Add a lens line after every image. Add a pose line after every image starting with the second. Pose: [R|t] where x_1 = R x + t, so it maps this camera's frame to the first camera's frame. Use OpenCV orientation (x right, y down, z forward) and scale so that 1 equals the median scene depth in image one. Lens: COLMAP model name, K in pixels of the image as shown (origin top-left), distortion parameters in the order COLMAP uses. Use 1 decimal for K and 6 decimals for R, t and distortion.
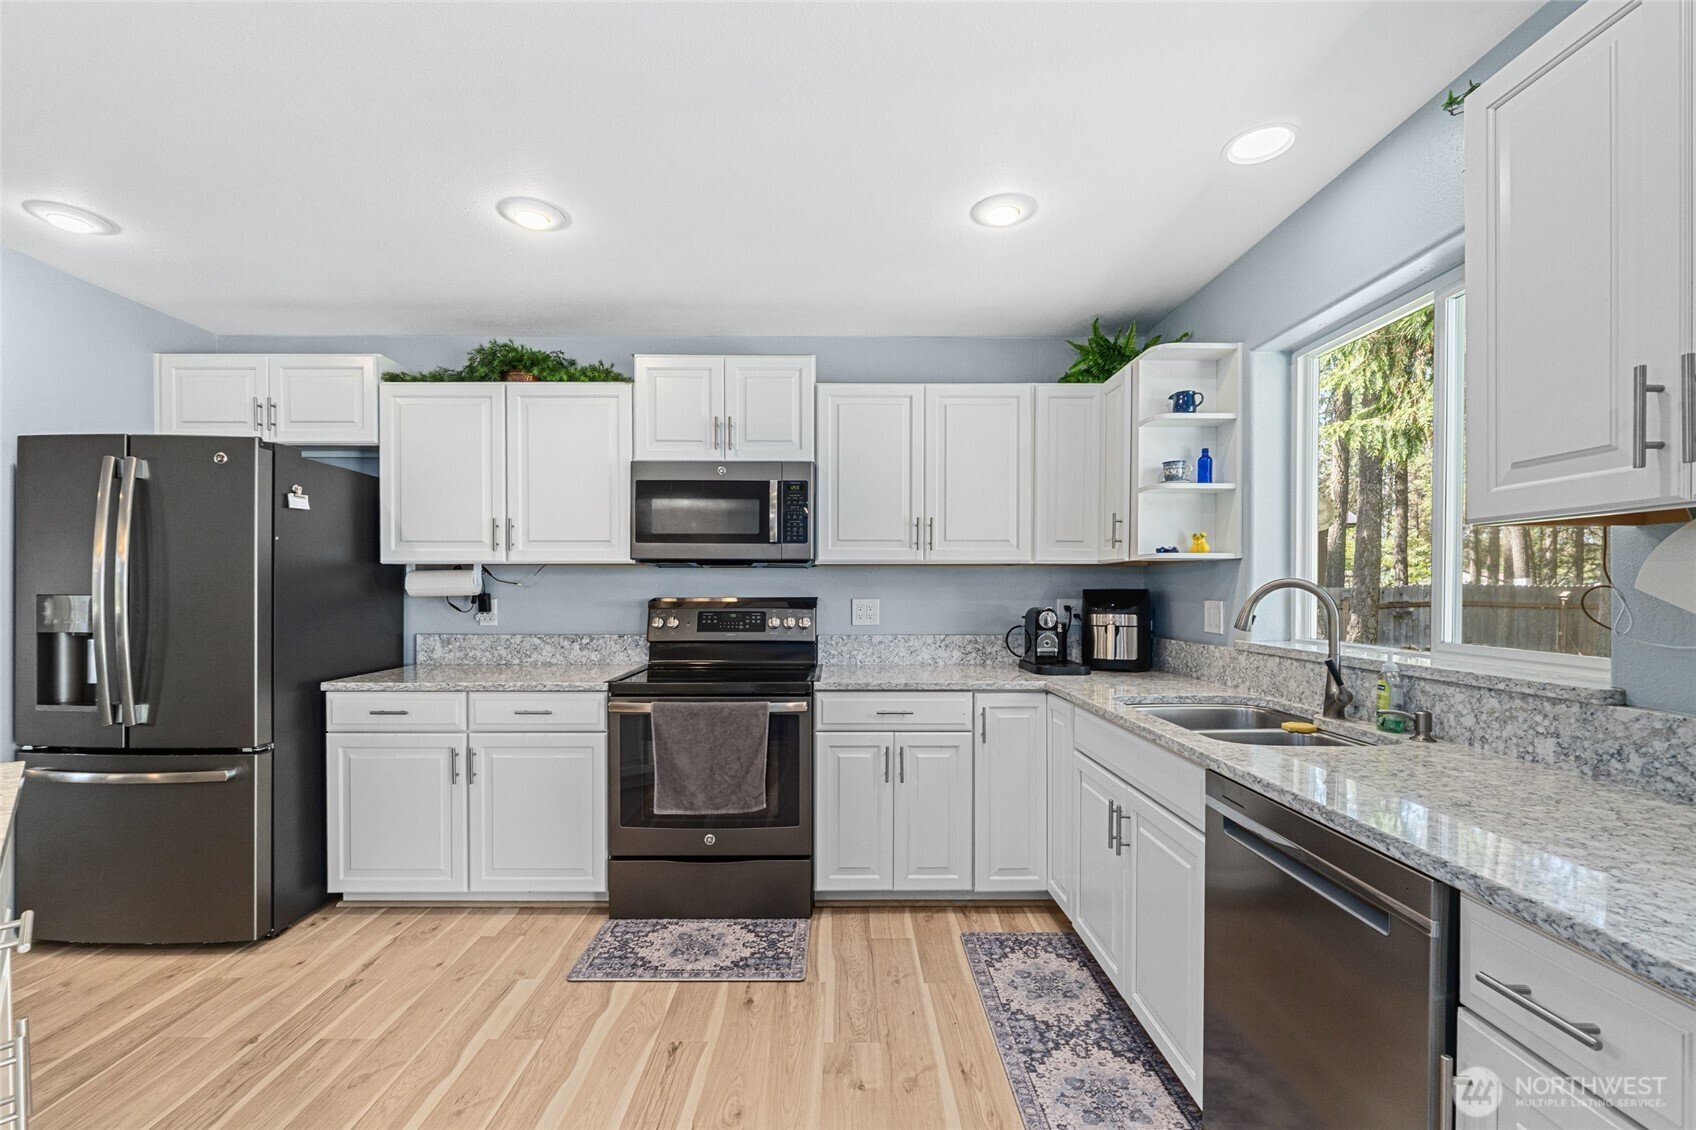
lens RADIAL K [[715.2, 0, 839.8], [0, 715.2, 598.7], [0, 0, 1]] dist [-0.006663, -0.000205]
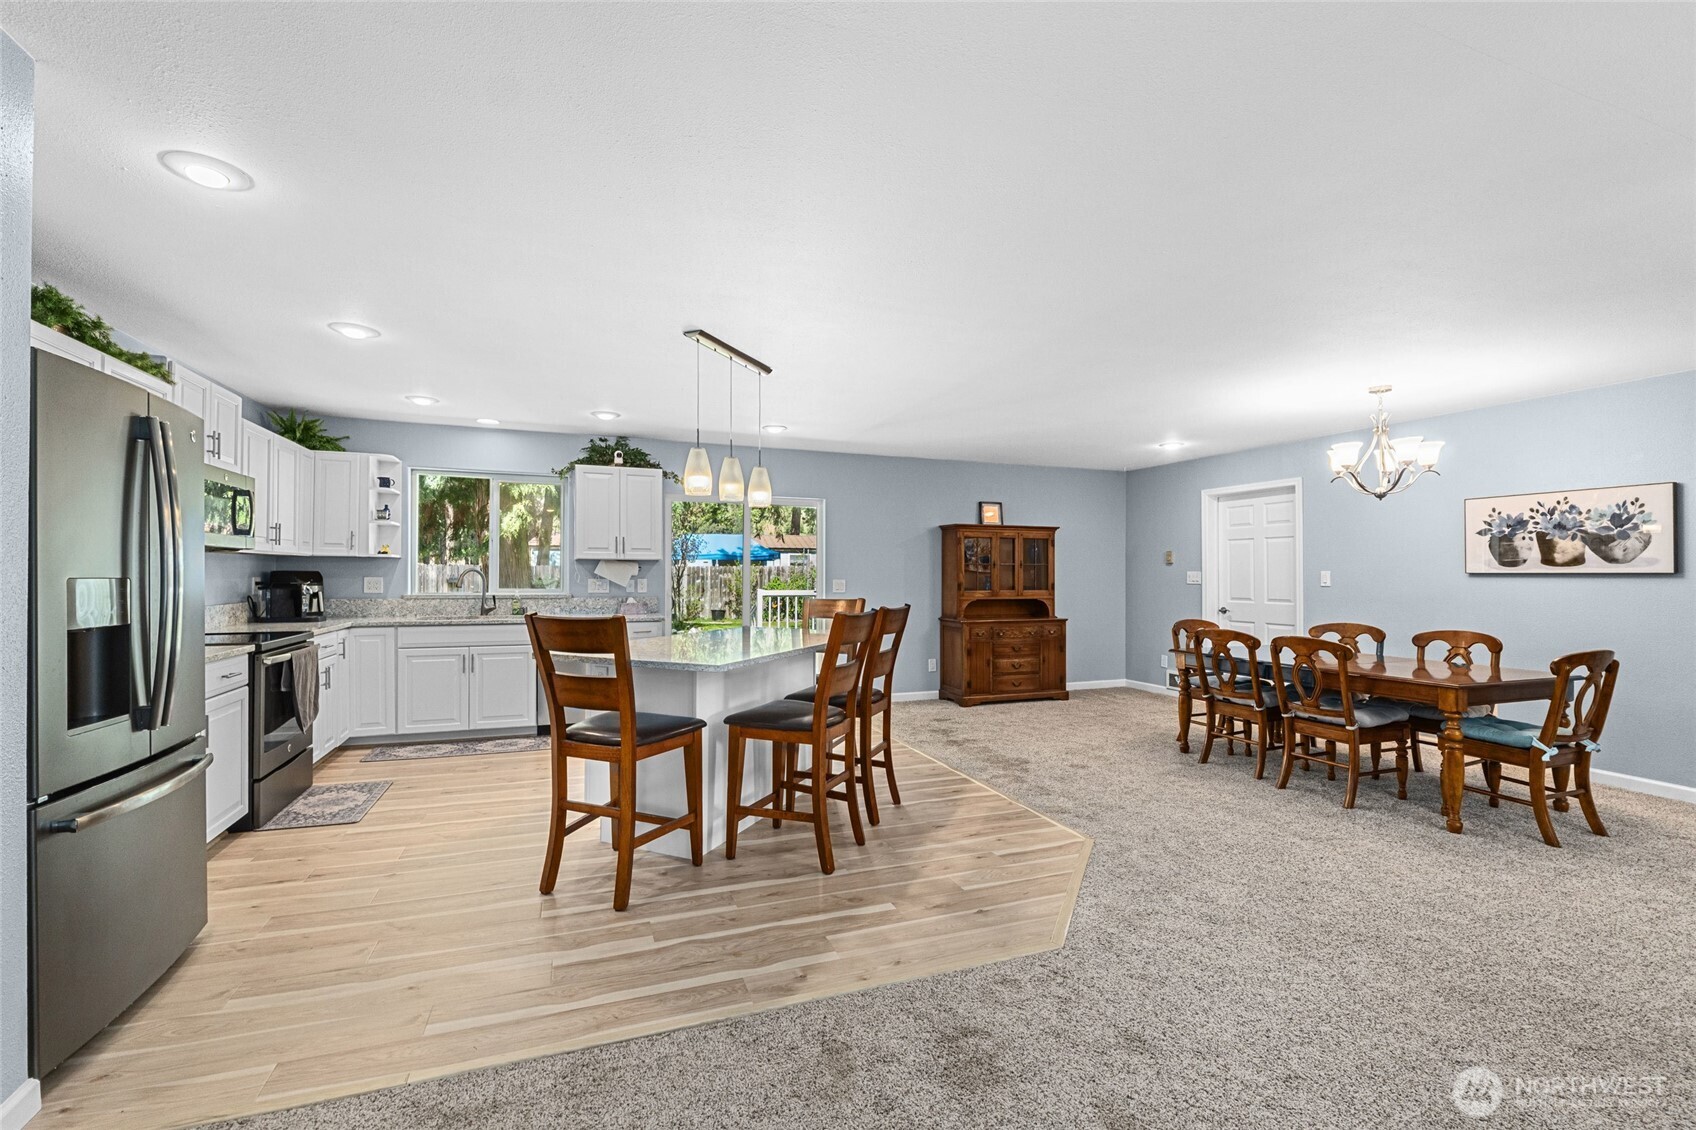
lens RADIAL K [[715.2, 0, 851.1], [0, 715.2, 574.1], [0, 0, 1]] dist [-0.006663, -0.000205]
pose [[-0.361317, -0.001932, 0.932441, -1.851933], [0.004538, 0.999982, 0.003831, -0.007699], [-0.932432, 0.005615, -0.361302, 0.457789]]
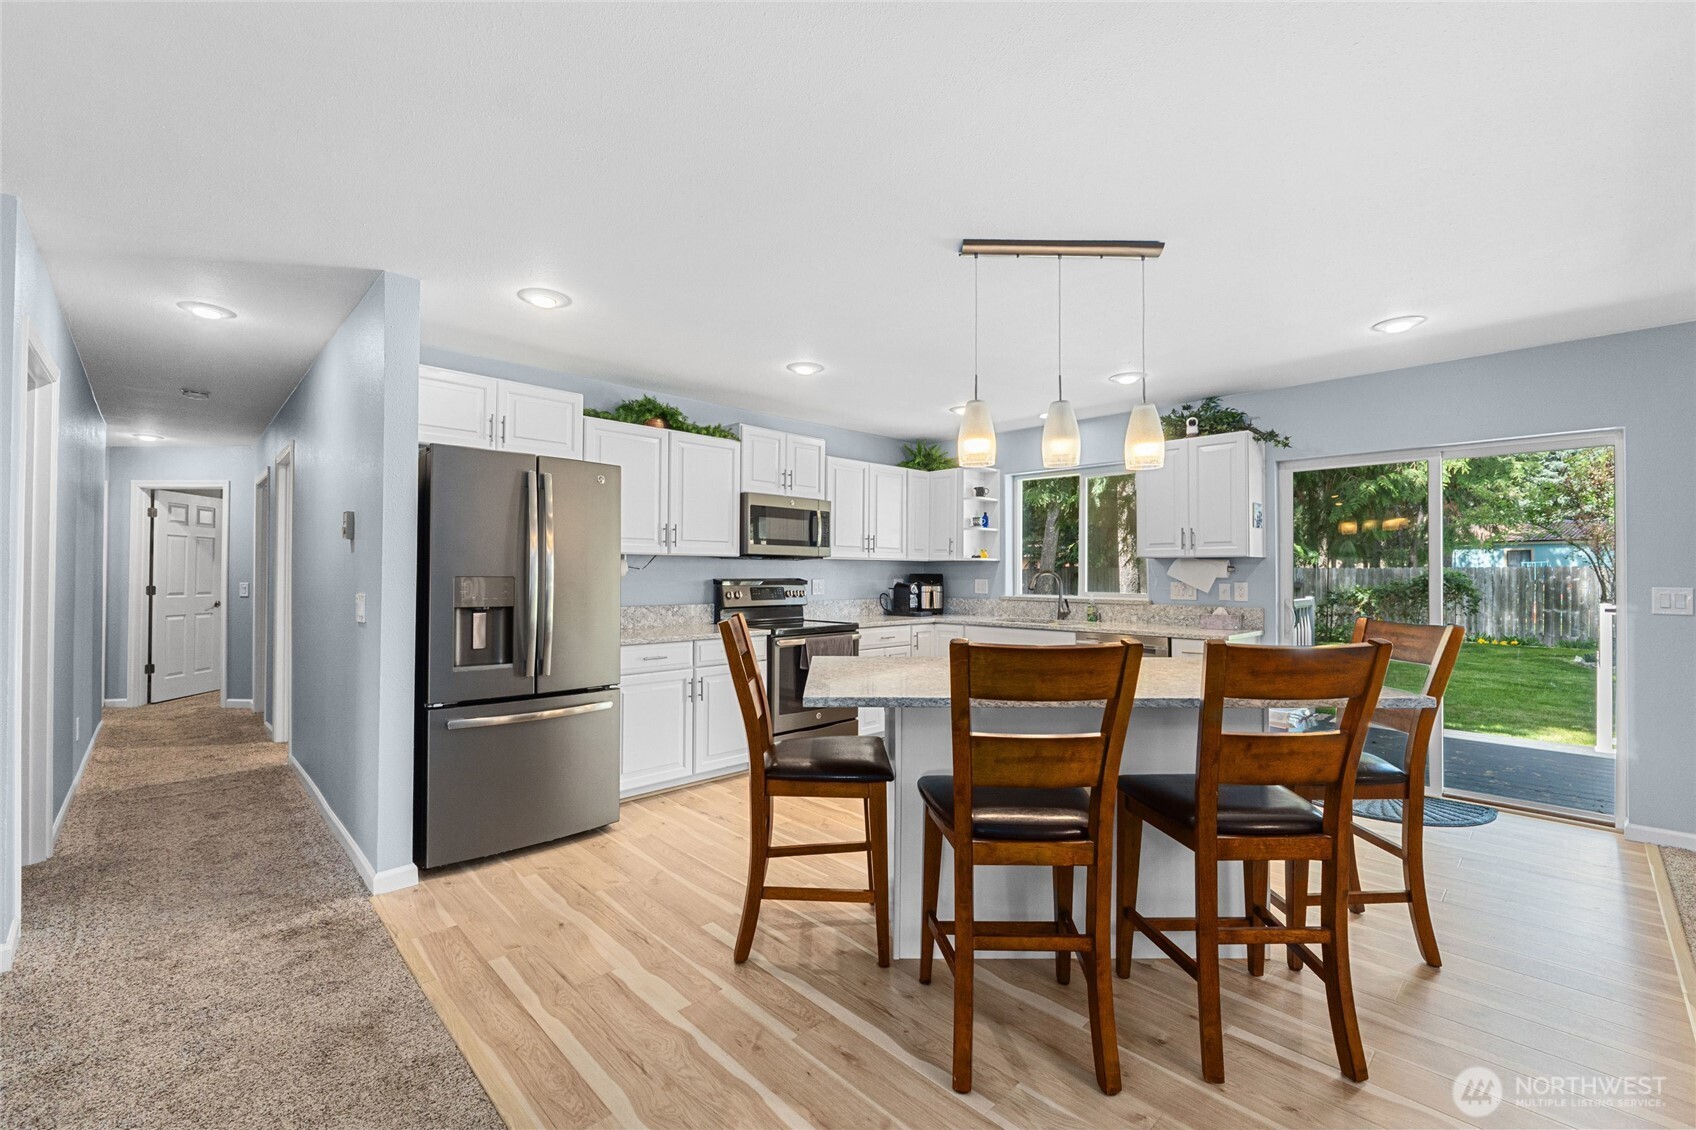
lens RADIAL K [[715.2, 0, 840.8], [0, 715.2, 562.3], [0, 0, 1]] dist [-0.006663, -0.000205]
pose [[0.718590, 0.013675, 0.695300, -1.335215], [0.005202, 0.999673, -0.025037, 0.003439], [-0.695415, 0.021608, 0.718284, -0.300566]]
